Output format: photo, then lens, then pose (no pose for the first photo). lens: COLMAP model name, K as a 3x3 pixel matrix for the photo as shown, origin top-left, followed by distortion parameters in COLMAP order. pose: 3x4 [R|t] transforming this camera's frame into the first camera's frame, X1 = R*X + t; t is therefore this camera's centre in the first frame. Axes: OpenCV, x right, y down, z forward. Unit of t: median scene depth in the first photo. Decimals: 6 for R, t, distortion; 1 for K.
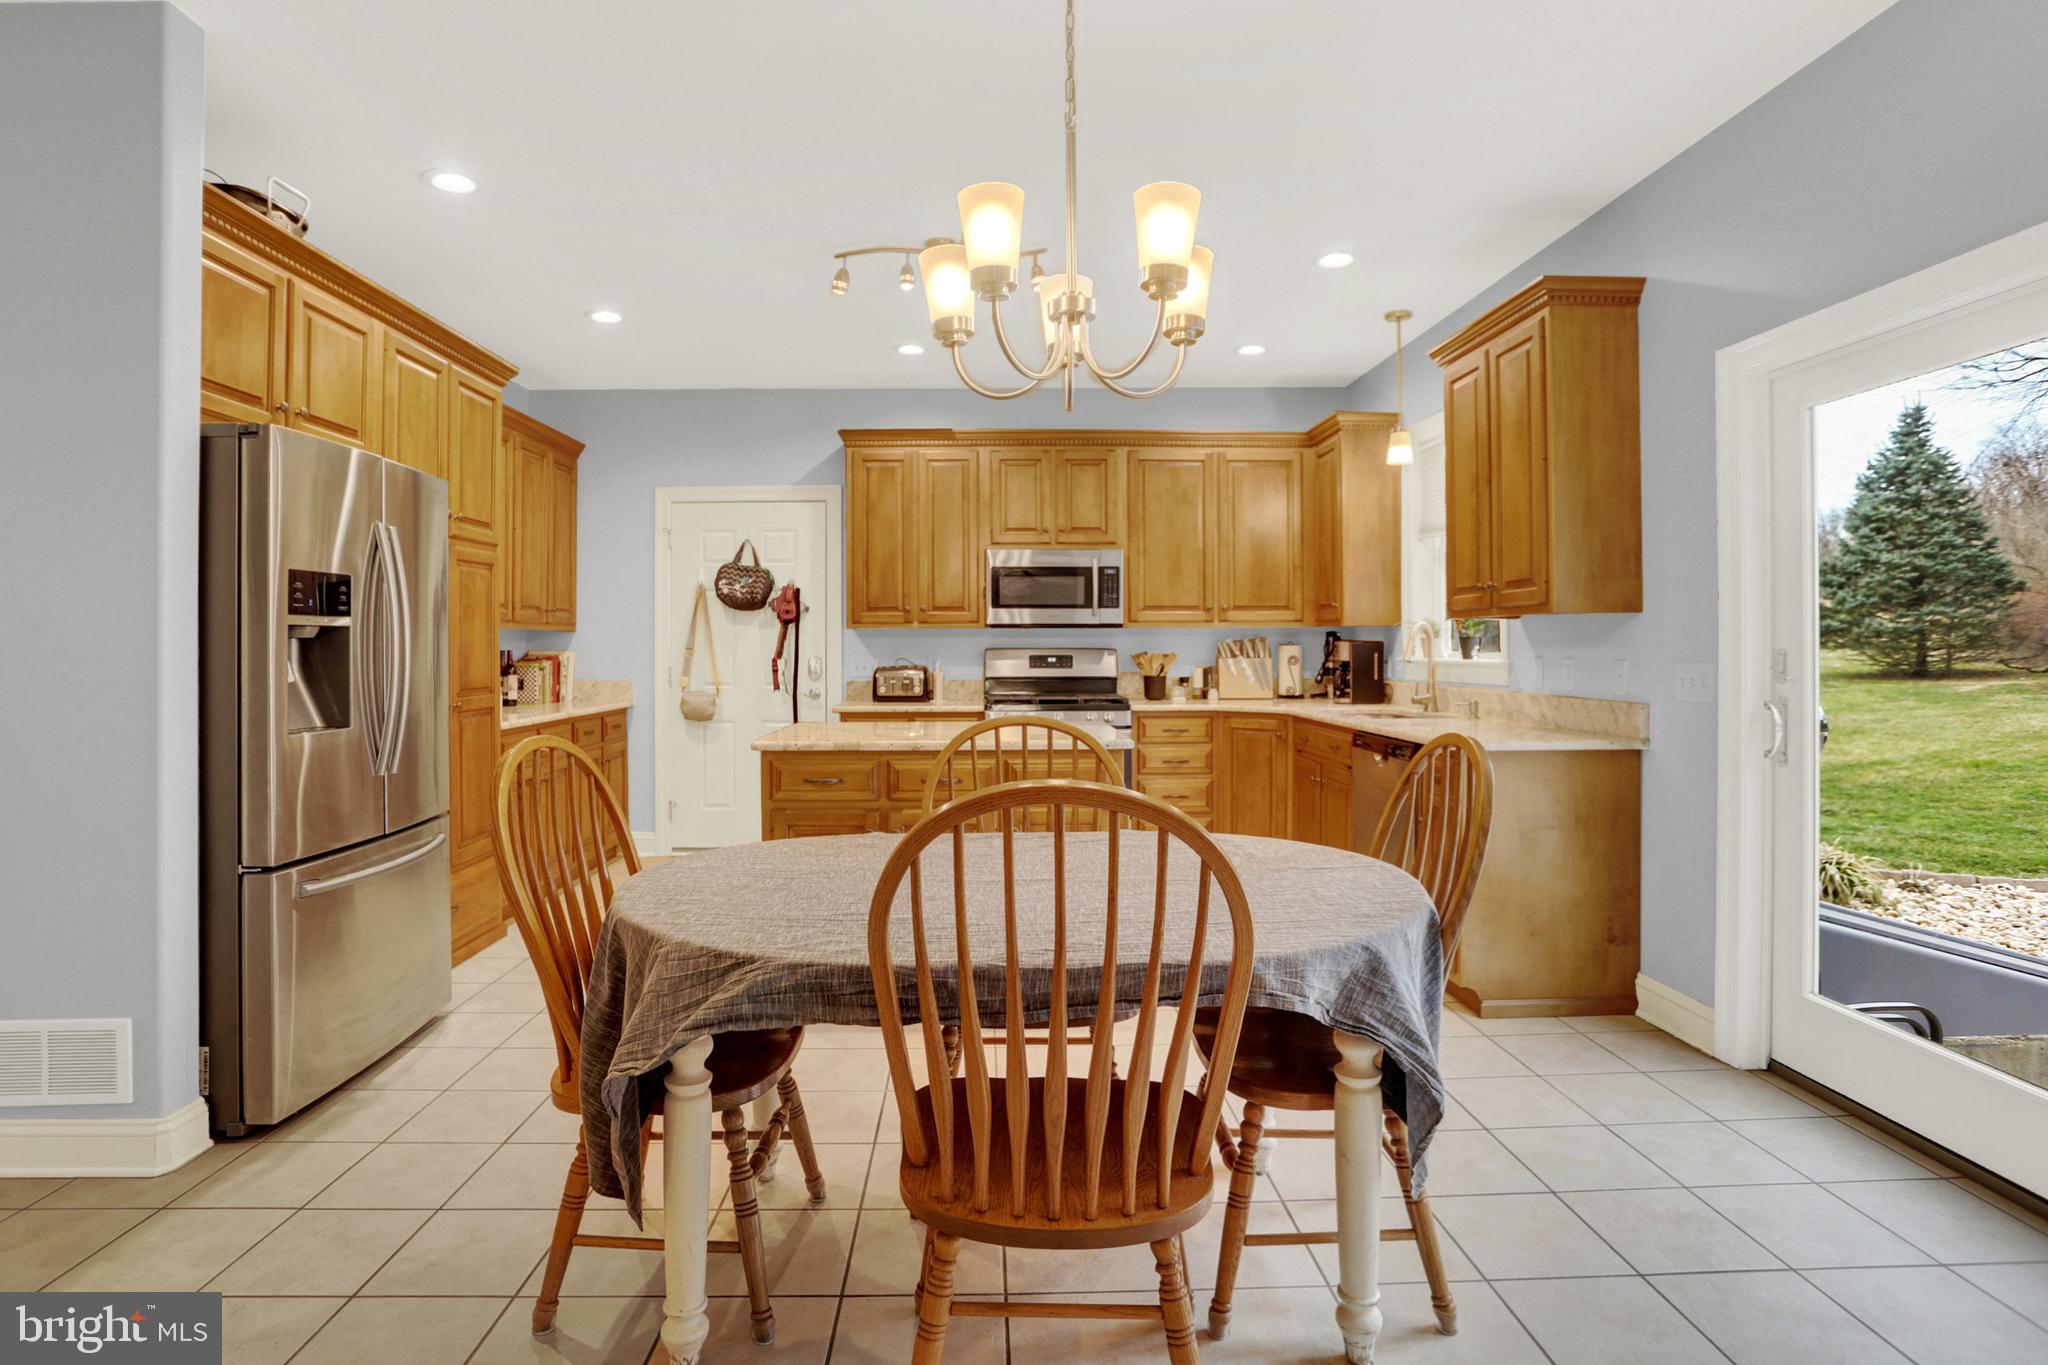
lens RADIAL K [[1036.9, 0, 993.9], [0, 1036.9, 641.4], [0, 0, 1]] dist [-0.056534, 0.000511]
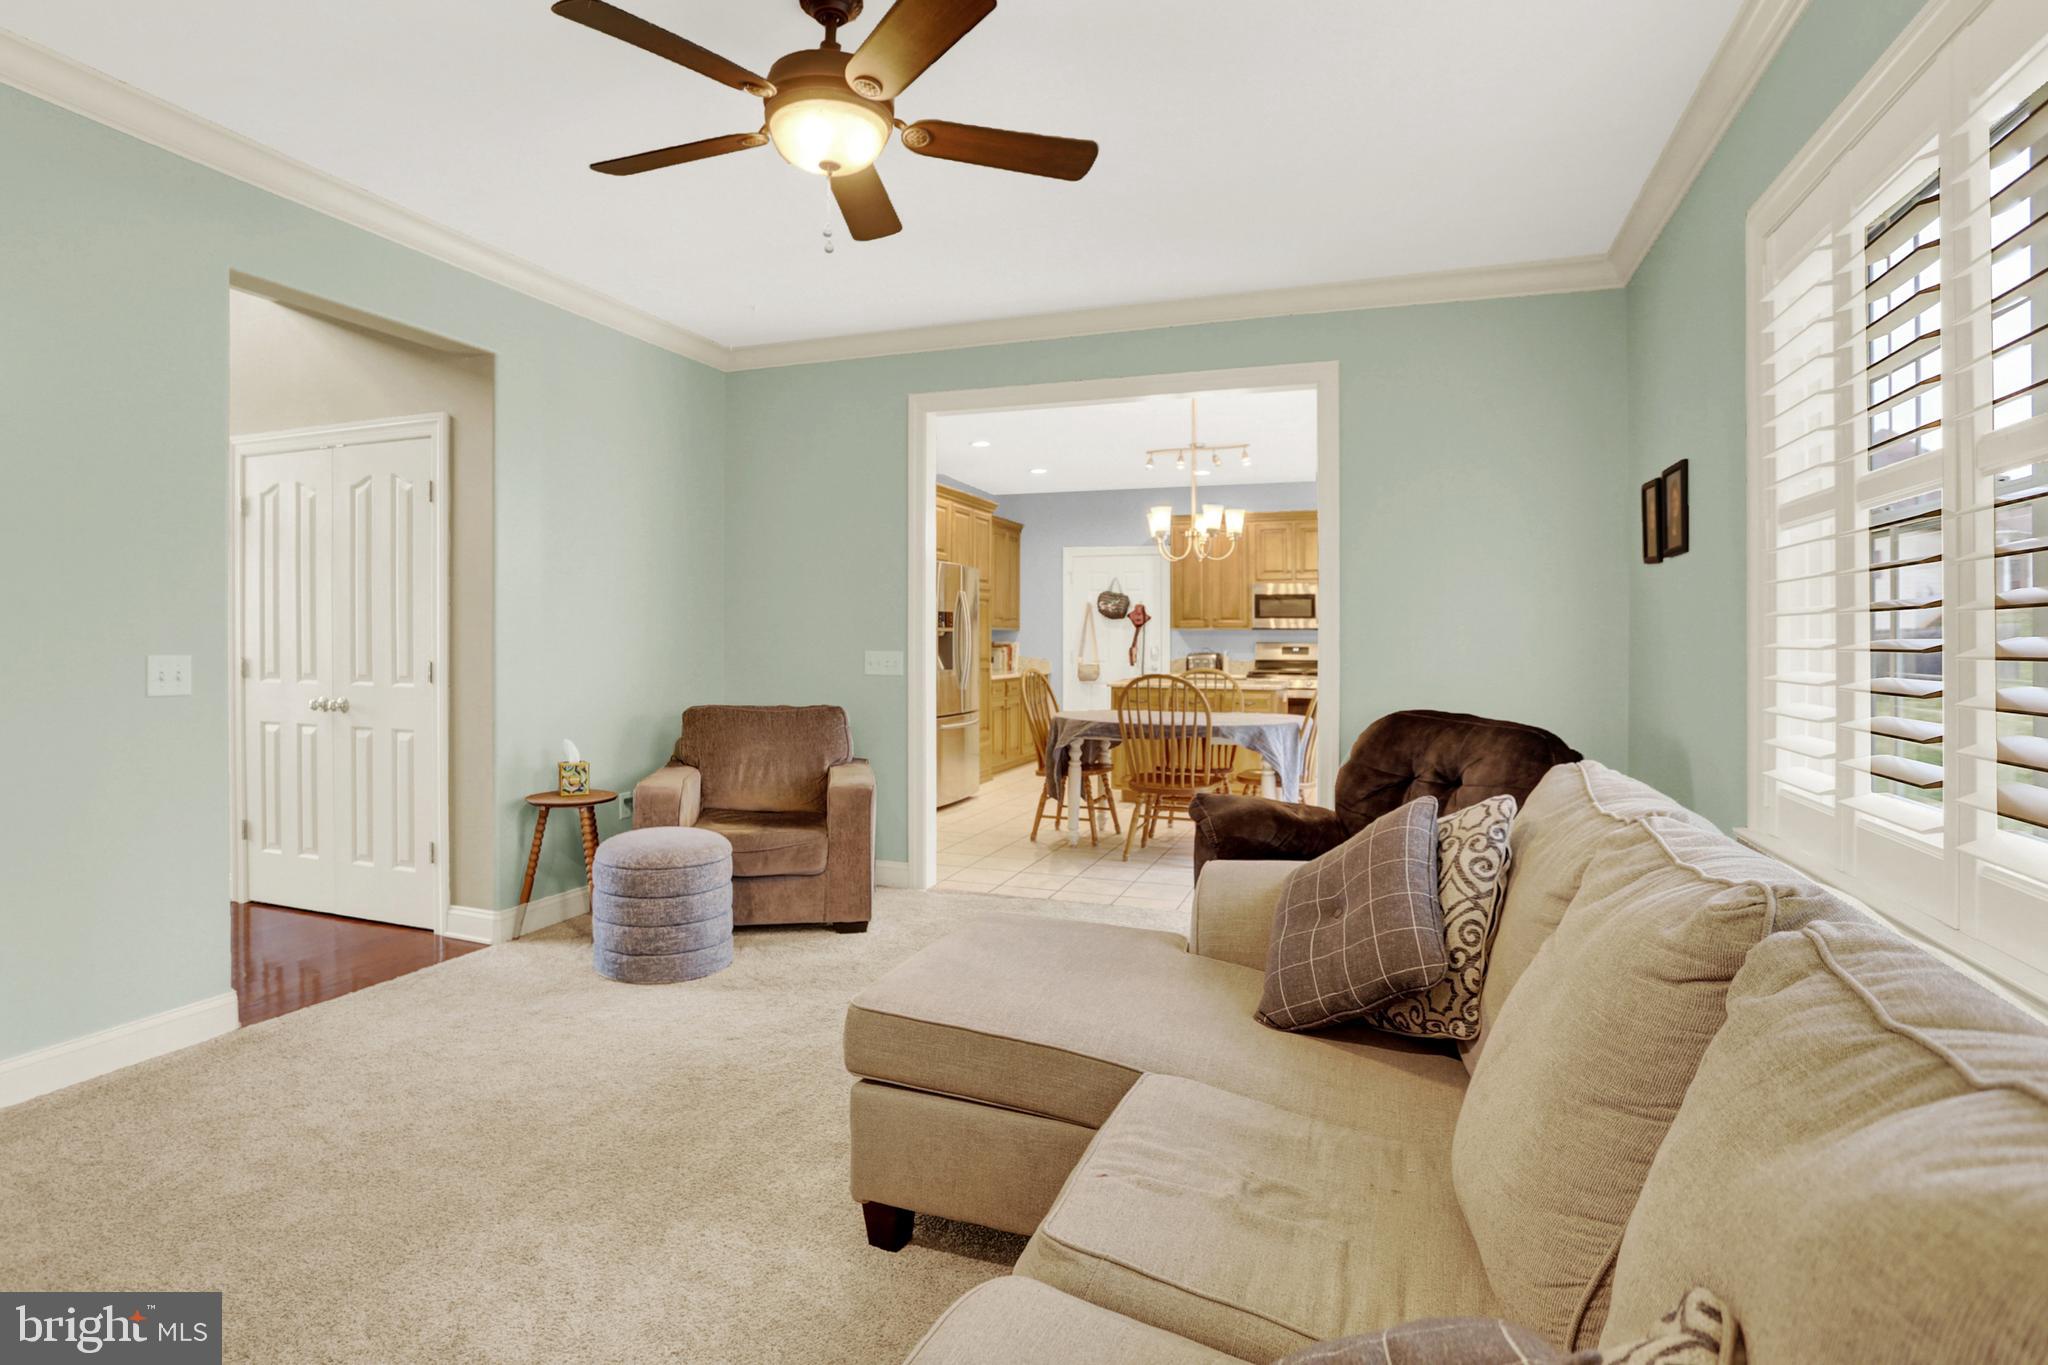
lens RADIAL K [[1048.9, 0, 986.8], [0, 1048.9, 646.4], [0, 0, 1]] dist [-0.039918, 0.000387]
pose [[0.926698, 0.009385, -0.375690, 0.231355], [-0.005225, 0.999913, 0.012091, -0.004428], [0.375771, -0.009242, 0.926667, -0.738218]]
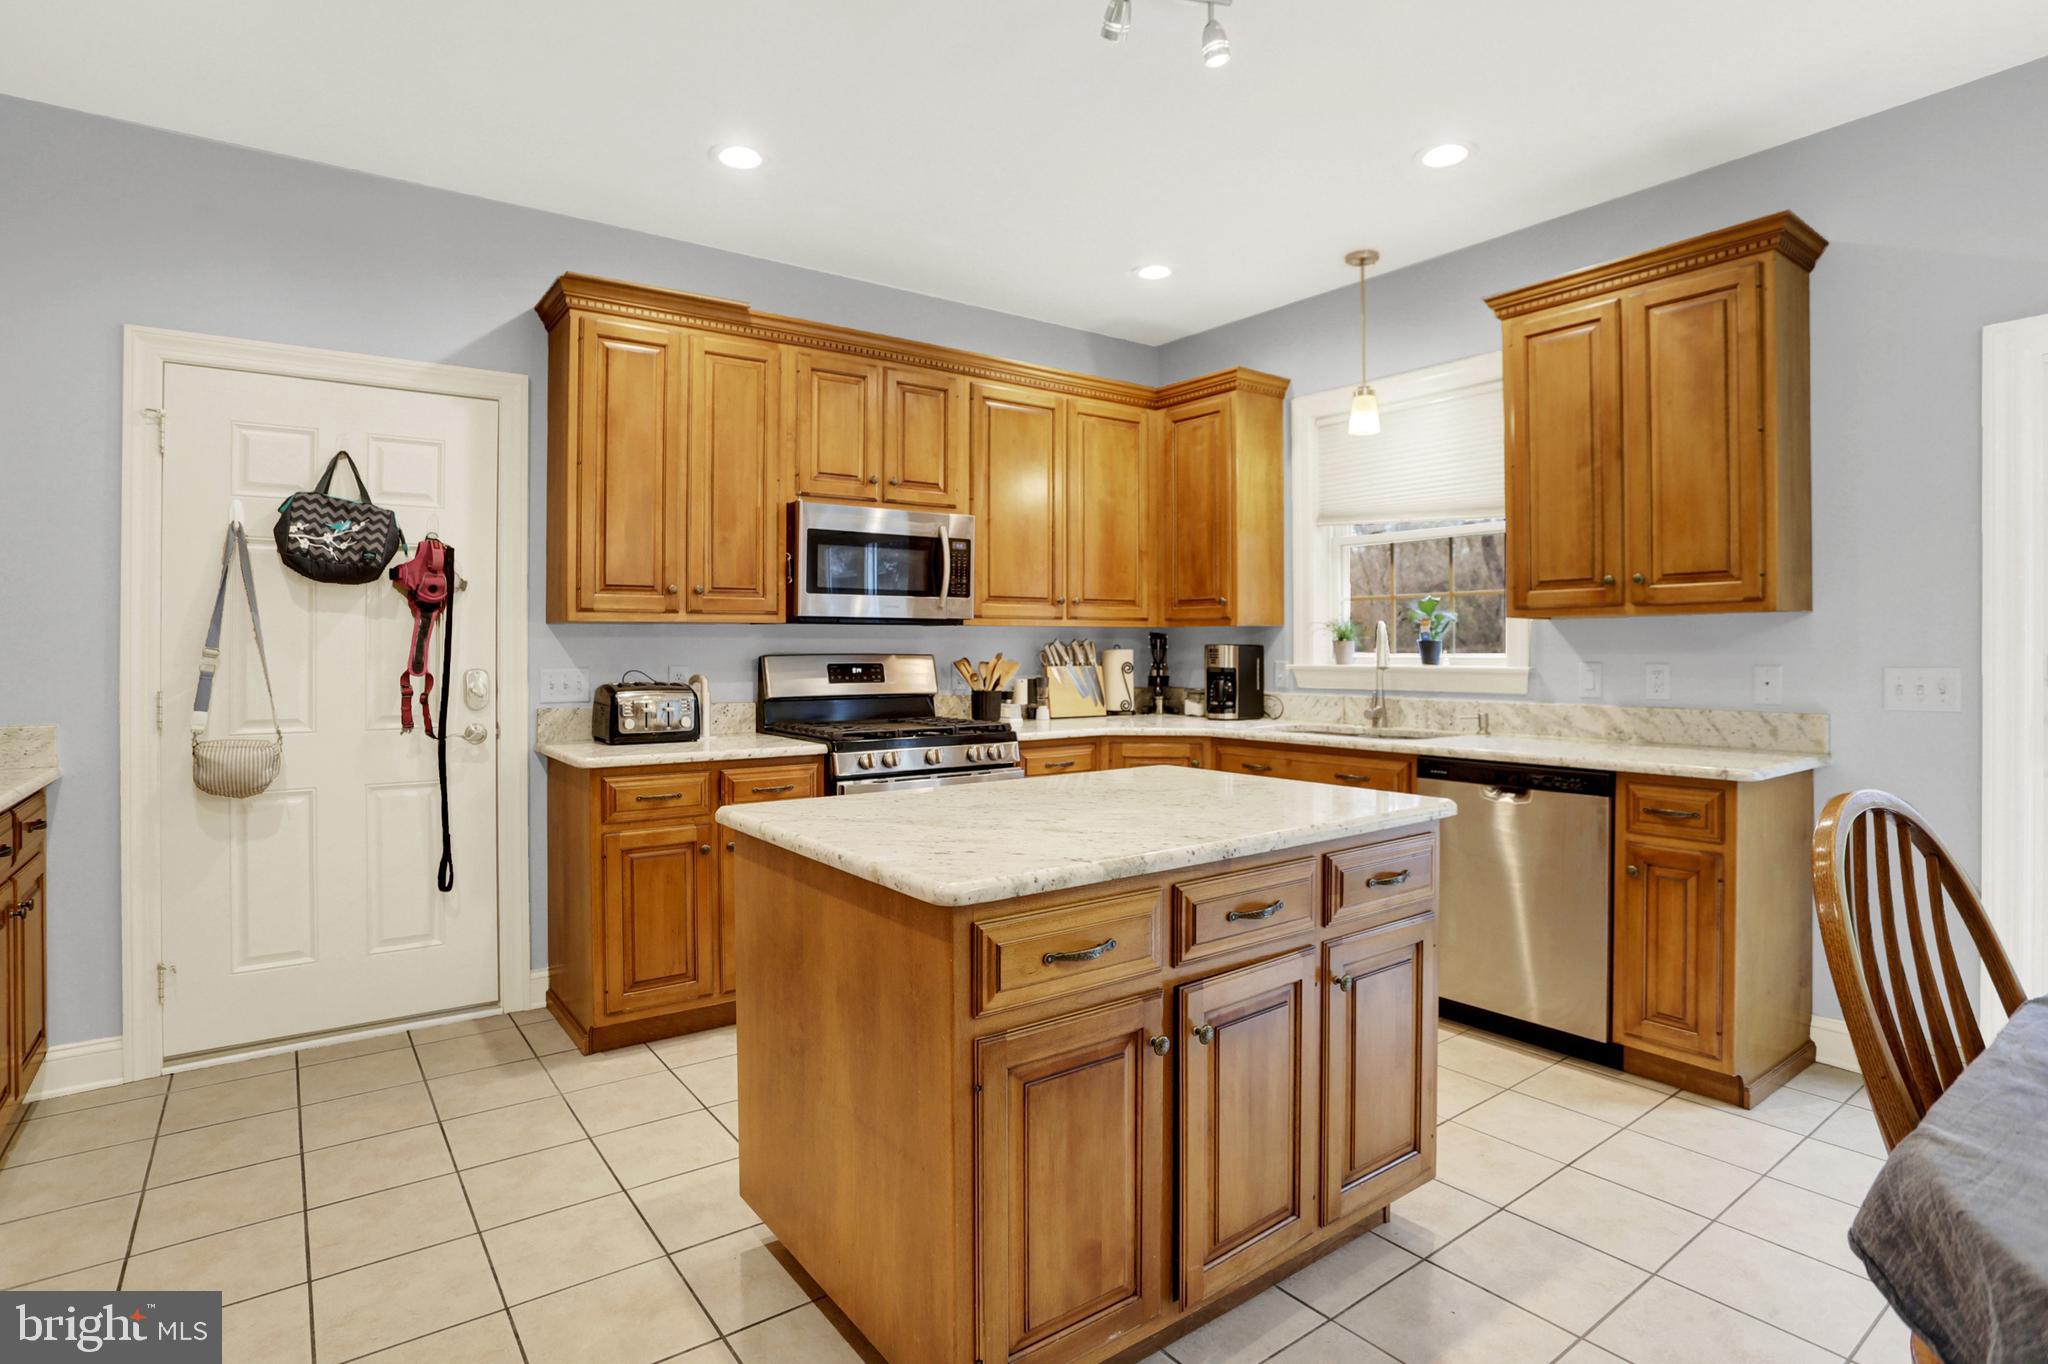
lens RADIAL K [[1048.9, 0, 986.8], [0, 1048.9, 645.9], [0, 0, 1]] dist [-0.039918, 0.000387]
pose [[0.824045, 0.002283, 0.566520, -0.277909], [-0.002283, 0.999997, -0.000709, 0.001913], [-0.566520, -0.000709, 0.824048, 0.387286]]
